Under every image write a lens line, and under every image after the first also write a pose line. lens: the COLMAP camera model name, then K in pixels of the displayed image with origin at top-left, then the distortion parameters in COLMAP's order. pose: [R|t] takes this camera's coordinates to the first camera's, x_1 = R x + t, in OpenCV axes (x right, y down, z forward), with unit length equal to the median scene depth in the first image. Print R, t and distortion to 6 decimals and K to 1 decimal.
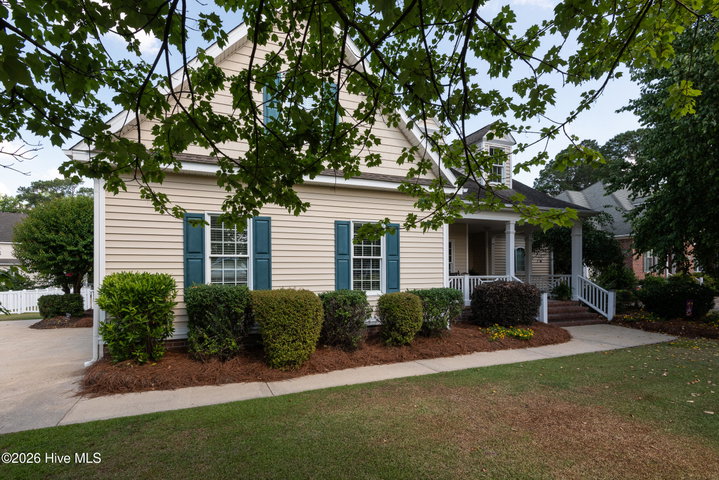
lens RADIAL K [[346.3, 0, 341.2], [0, 346.3, 265.1], [0, 0, 1]] dist [0.013230, -0.000385]
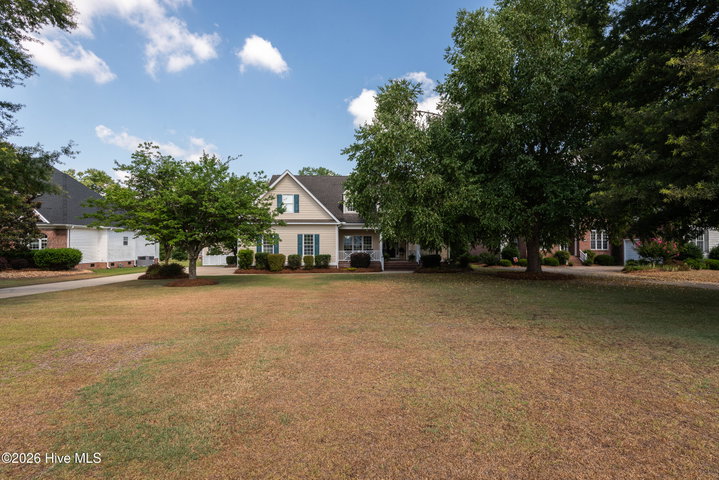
lens RADIAL K [[326.1, 0, 368.3], [0, 326.1, 239.4], [0, 0, 1]] dist [0.006574, -0.006753]
pose [[0.955613, 0.000734, -0.294623, 1.599034], [0.000873, 0.999985, 0.005323, -0.093730], [0.294622, -0.005344, 0.955599, -1.873178]]
